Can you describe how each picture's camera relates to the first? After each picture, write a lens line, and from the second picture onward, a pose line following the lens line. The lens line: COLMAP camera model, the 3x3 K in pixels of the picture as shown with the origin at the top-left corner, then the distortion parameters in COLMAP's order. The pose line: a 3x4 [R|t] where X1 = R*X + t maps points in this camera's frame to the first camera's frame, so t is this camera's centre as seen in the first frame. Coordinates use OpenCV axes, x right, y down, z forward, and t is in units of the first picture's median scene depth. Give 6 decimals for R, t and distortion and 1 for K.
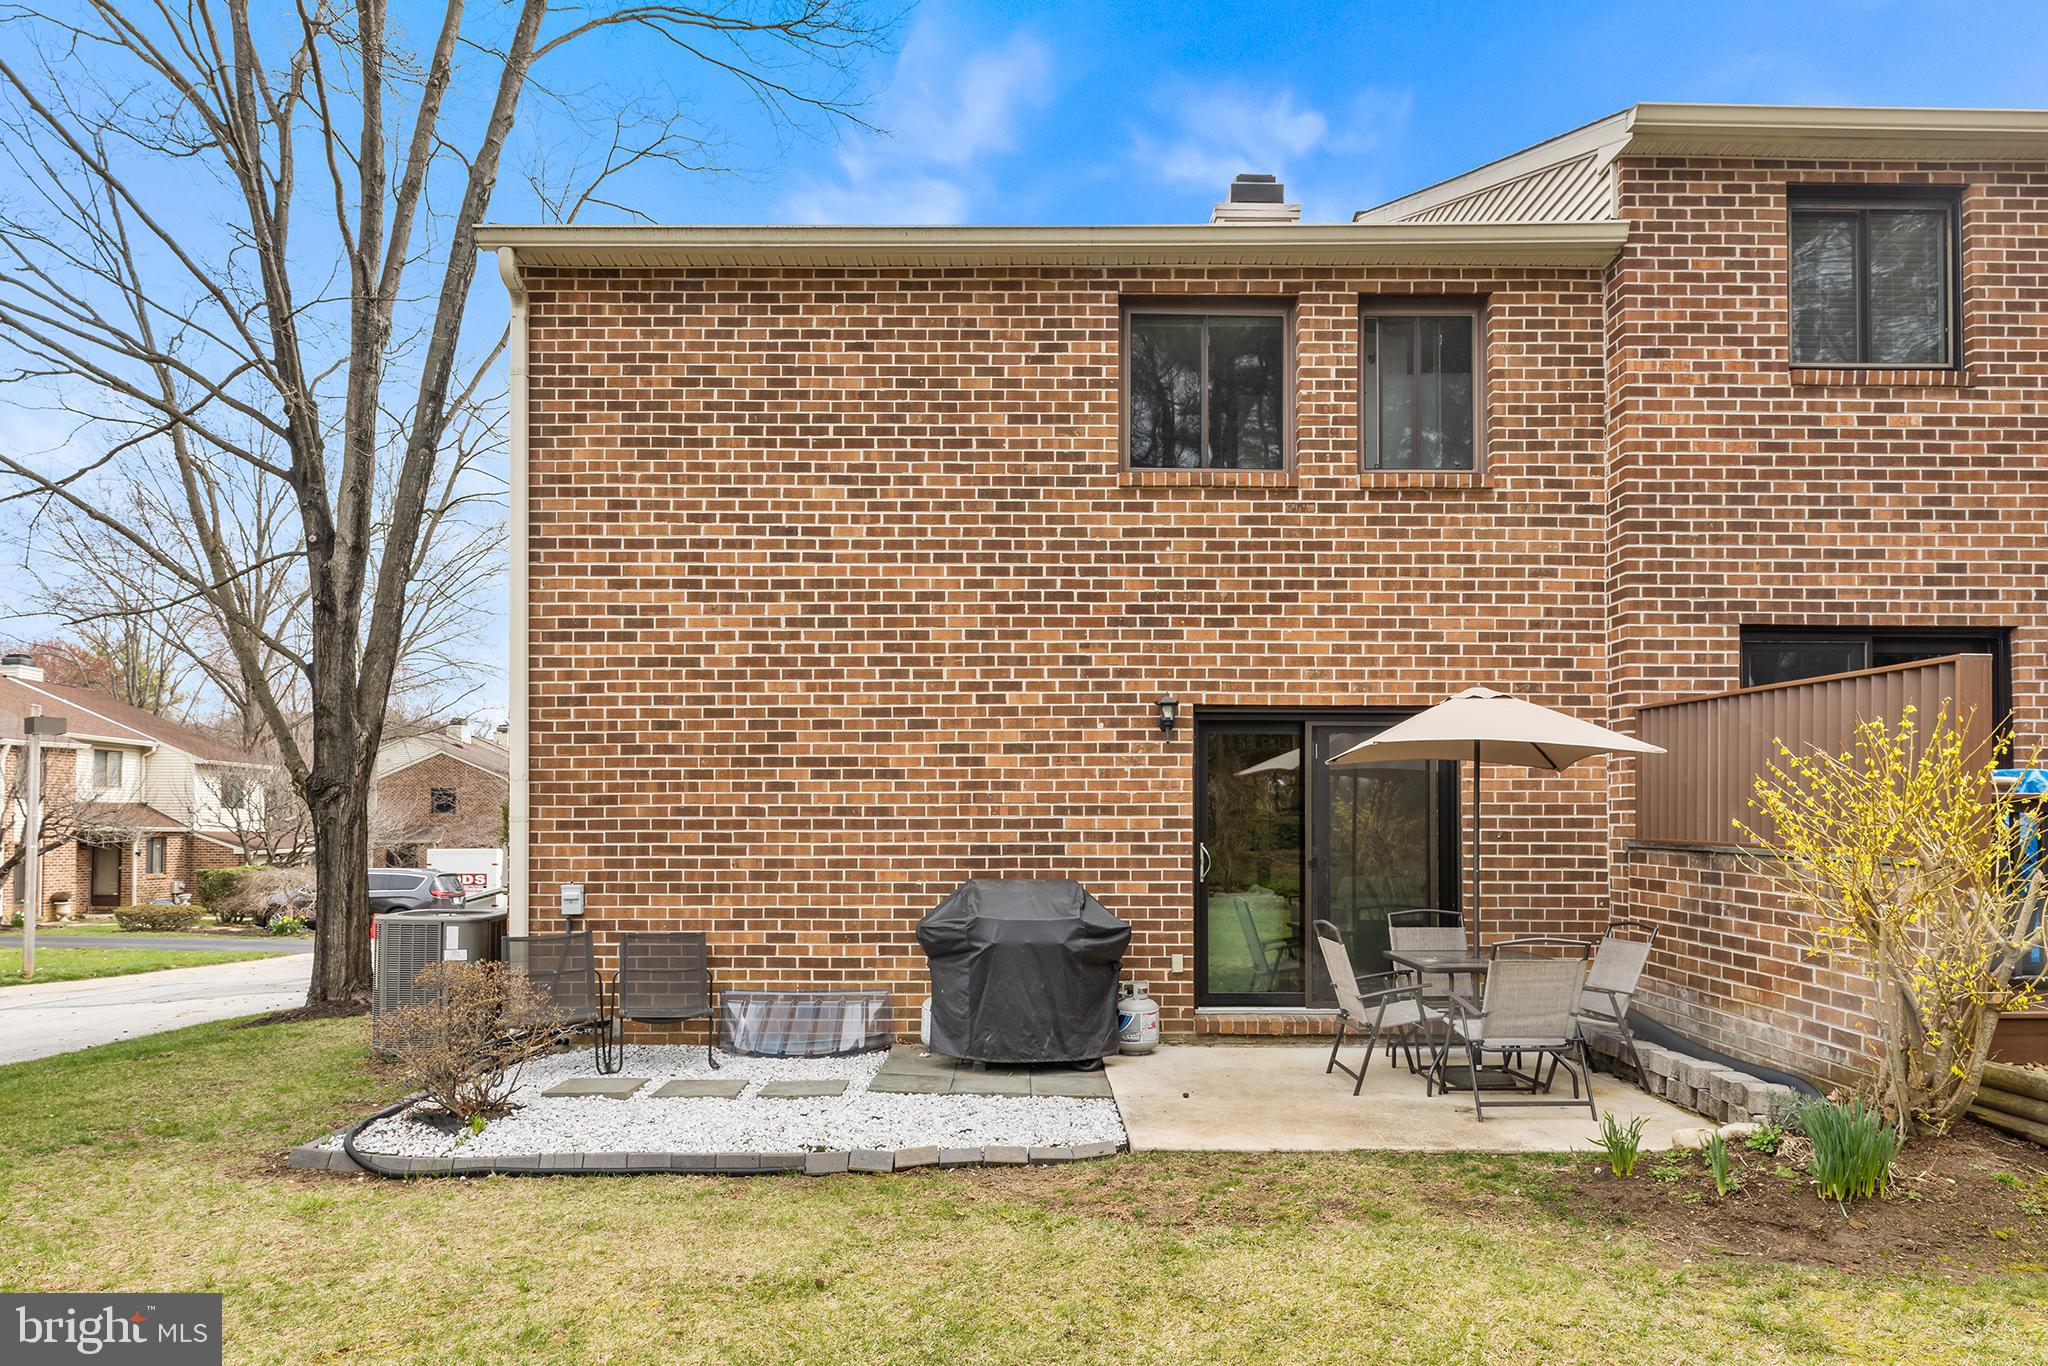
lens RADIAL K [[1187.8, 0, 996.6], [0, 1187.8, 803.8], [0, 0, 1]] dist [0.002020, -0.000446]
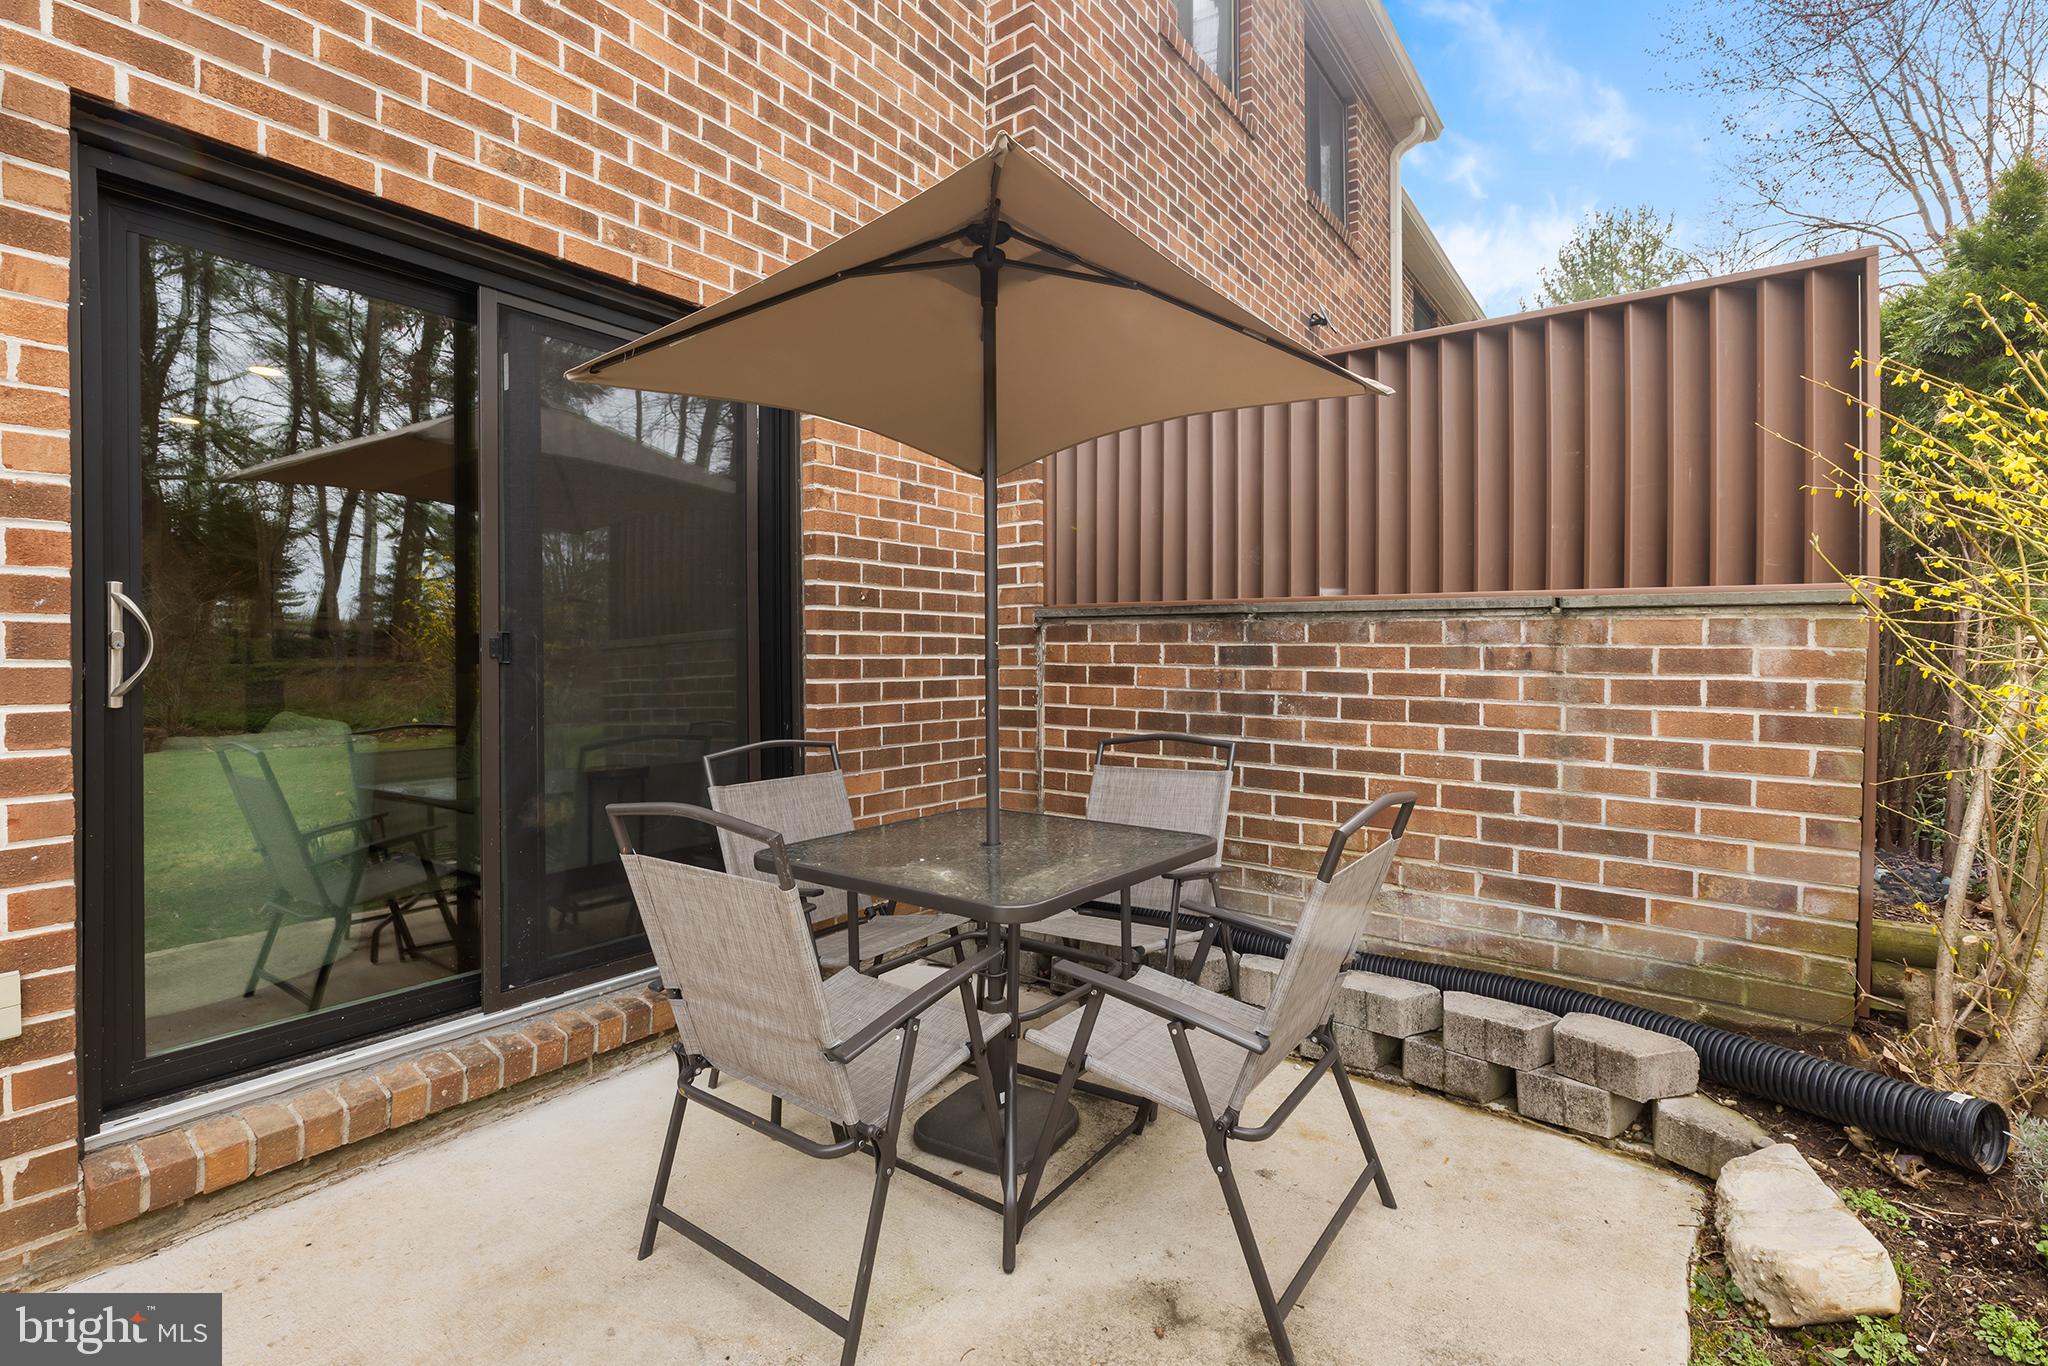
lens RADIAL K [[917.9, 0, 1026.0], [0, 917.9, 657.8], [0, 0, 1]] dist [0.002090, -0.000716]
pose [[0.581873, -0.004960, 0.813265, 0.117831], [-0.007147, 0.999912, 0.011212, 0.049184], [-0.813248, -0.012337, 0.581786, 0.677727]]
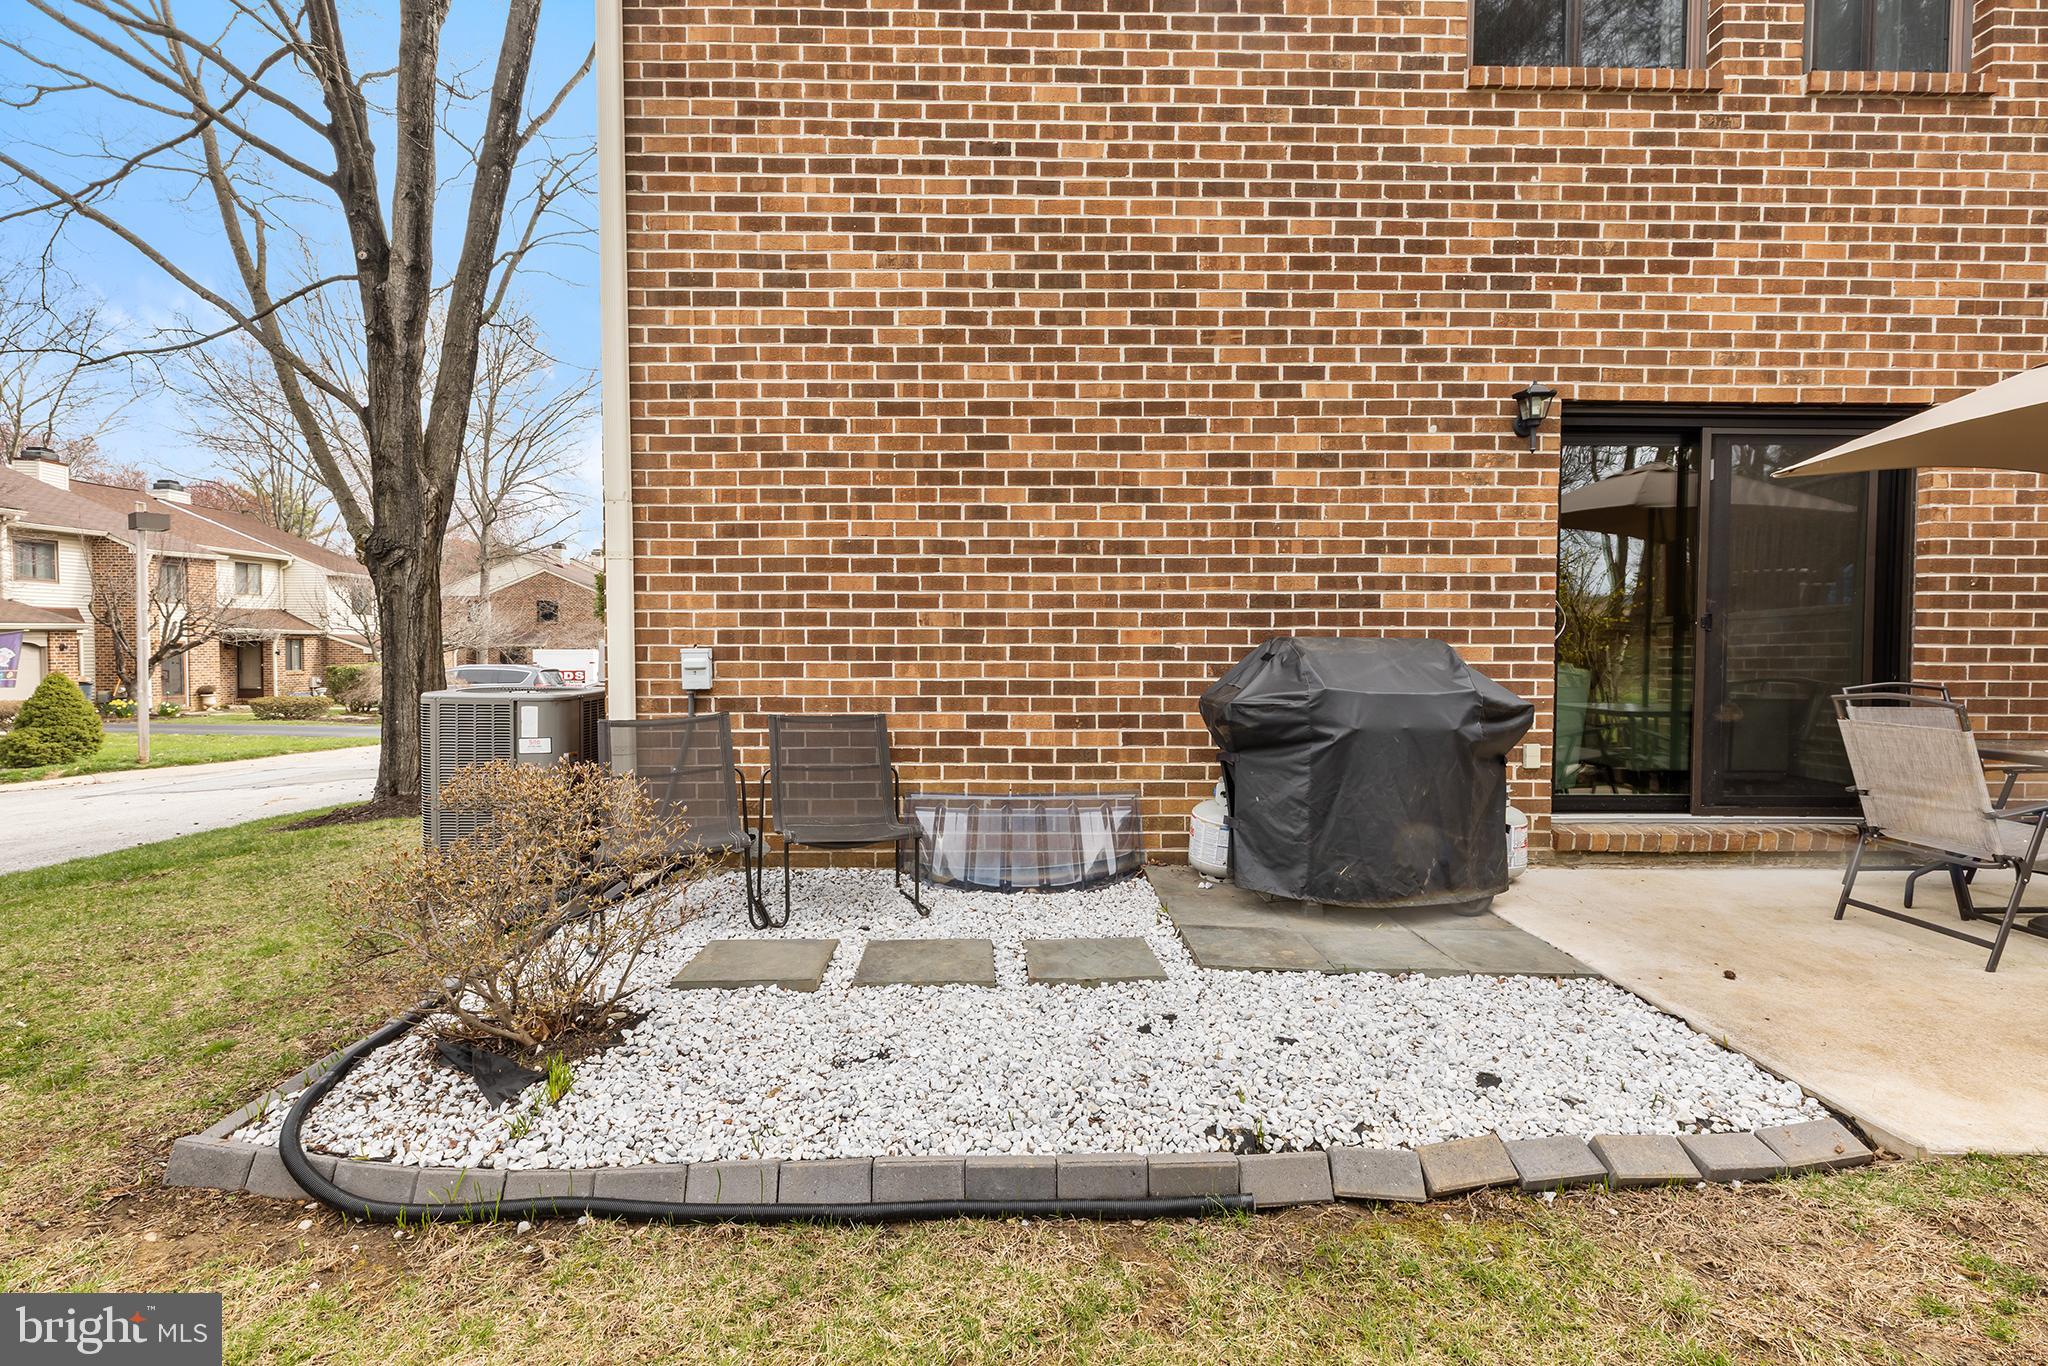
lens RADIAL K [[917.9, 0, 1016.5], [0, 917.9, 671.2], [0, 0, 1]] dist [0.002090, -0.000716]
pose [[0.999441, 0.001666, 0.033394, -0.183376], [-0.003435, 0.998589, 0.052991, 0.052326], [-0.033258, -0.053077, 0.998036, 0.442004]]
